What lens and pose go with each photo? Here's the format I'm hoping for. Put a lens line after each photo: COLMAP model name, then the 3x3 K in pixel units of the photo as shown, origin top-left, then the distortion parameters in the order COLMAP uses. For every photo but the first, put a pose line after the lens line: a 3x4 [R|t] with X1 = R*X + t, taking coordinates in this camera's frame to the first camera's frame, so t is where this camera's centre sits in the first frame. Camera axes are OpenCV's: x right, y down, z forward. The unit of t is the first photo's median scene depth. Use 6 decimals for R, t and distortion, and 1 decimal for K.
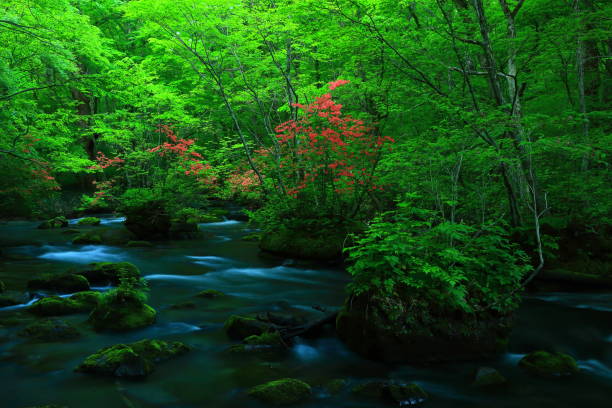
lens RADIAL K [[723.5, 0, 306.0], [0, 723.5, 204.0], [0, 0, 1]] dist [0.054341, 0.032940]
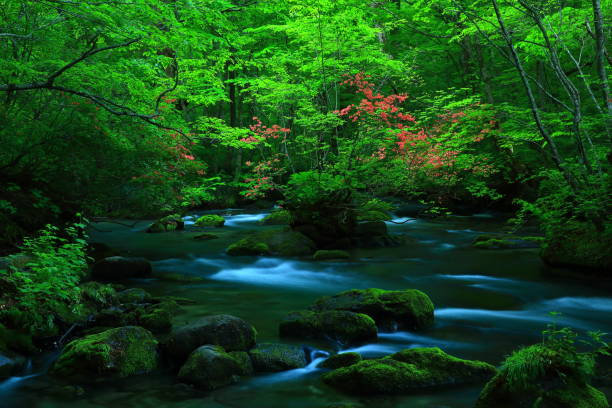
lens RADIAL K [[933.7, 0, 302.5], [0, 933.7, 203.9], [0, 0, 1]] dist [0.136040, 0.070397]
pose [[0.996625, -0.012912, -0.081067, -0.191369], [0.013633, 0.999872, 0.008338, 0.001689], [0.080949, -0.009415, 0.996674, 0.159885]]
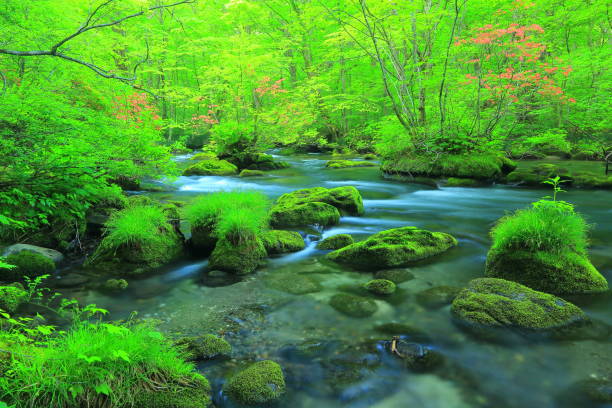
lens RADIAL K [[453.5, 0, 306.0], [0, 453.5, 204.0], [0, 0, 1]] dist [0.006918, 0.003573]
pose [[0.985165, -0.046716, 0.165127, -0.269742], [0.027522, 0.992789, 0.116670, 0.024715], [-0.169387, -0.110394, 0.979347, 0.338128]]
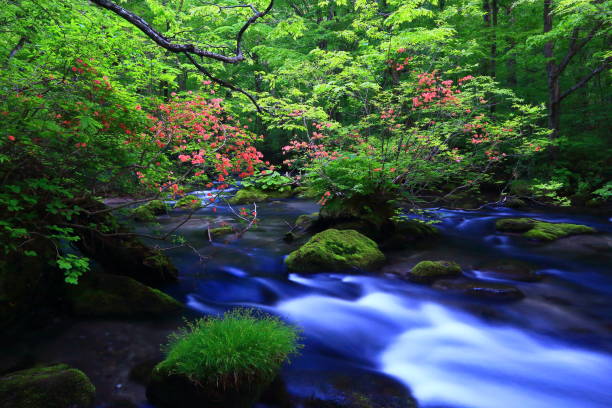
lens RADIAL K [[468.9, 0, 305.8], [0, 468.9, 202.4], [0, 0, 1]] dist [-0.028067, 0.098992]
pose [[0.970472, -0.040395, 0.237807, -0.409856], [0.017987, 0.995252, 0.095656, -0.026735], [-0.240542, -0.088554, 0.966591, 0.720261]]
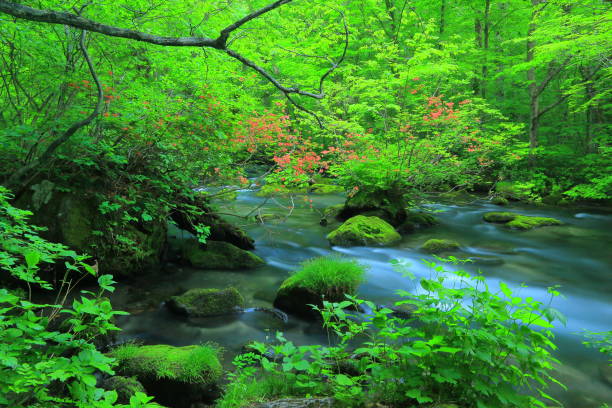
lens RADIAL K [[468.9, 0, 305.8], [0, 468.9, 202.4], [0, 0, 1]] dist [-0.028067, 0.098992]
pose [[0.964643, -0.020063, 0.262795, -0.487997], [-0.005891, 0.995208, 0.097604, -0.030189], [-0.263494, -0.095701, 0.959902, 0.618585]]
